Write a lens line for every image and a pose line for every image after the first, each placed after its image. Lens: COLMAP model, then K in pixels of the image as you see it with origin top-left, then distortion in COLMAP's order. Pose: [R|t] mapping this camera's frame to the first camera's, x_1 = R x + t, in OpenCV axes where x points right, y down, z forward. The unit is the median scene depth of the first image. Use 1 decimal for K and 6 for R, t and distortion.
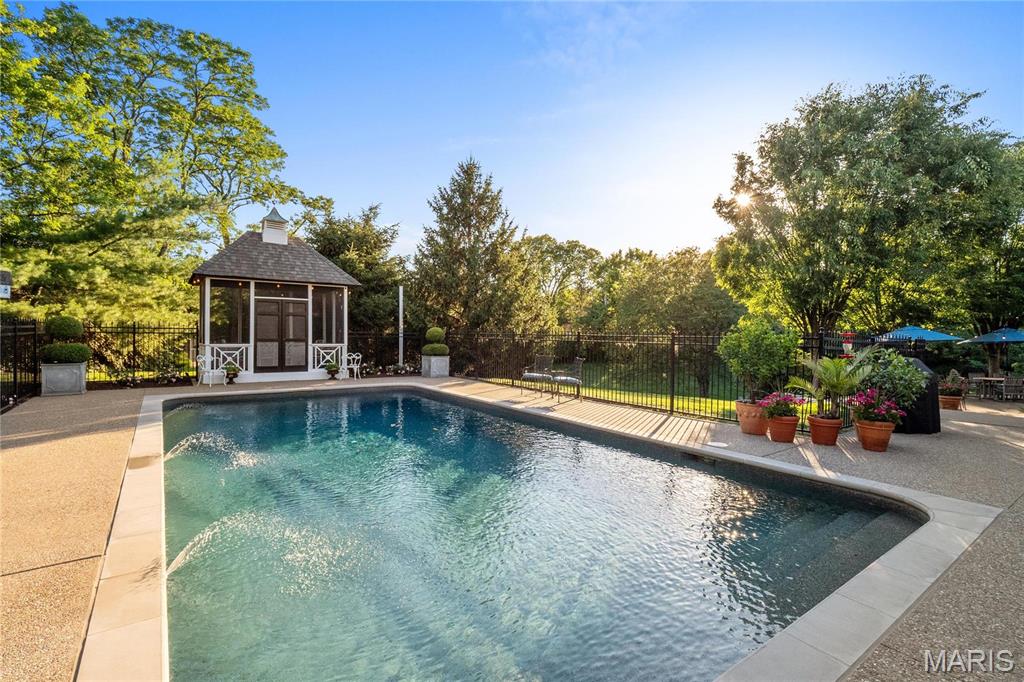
lens RADIAL K [[483.5, 0, 512.8], [0, 483.5, 339.1], [0, 0, 1]] dist [0.001817, -0.002635]
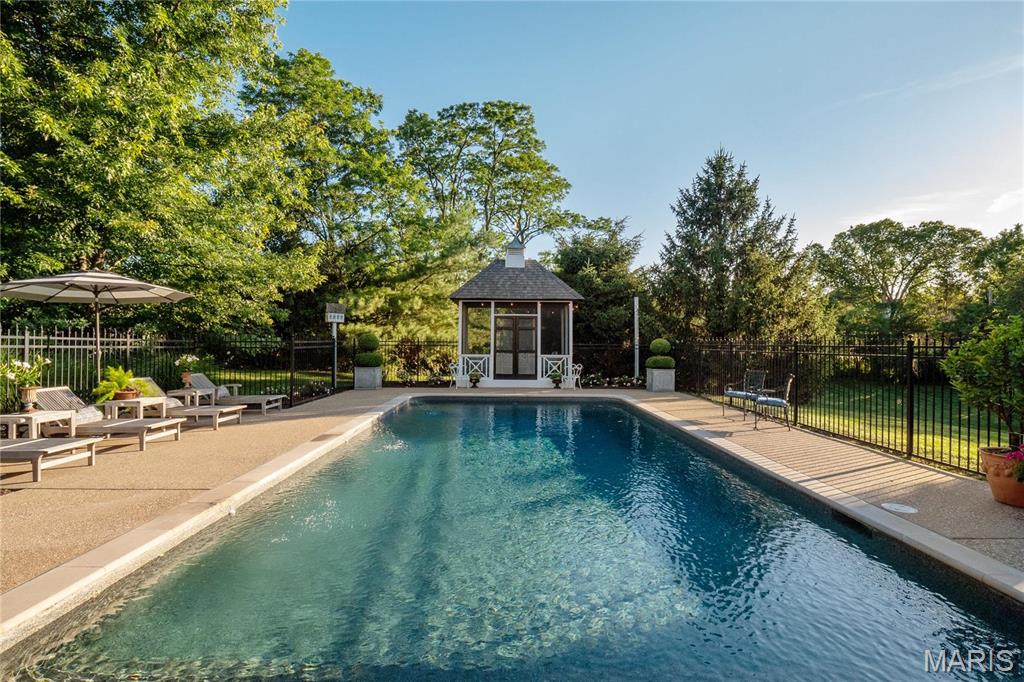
lens RADIAL K [[483.5, 0, 511.3], [0, 483.5, 342.7], [0, 0, 1]] dist [0.001817, -0.002635]
pose [[0.812119, -0.008337, -0.583432, 0.134044], [-0.003168, 0.999820, -0.018695, 0.002107], [0.583483, 0.017031, 0.811947, 0.052390]]
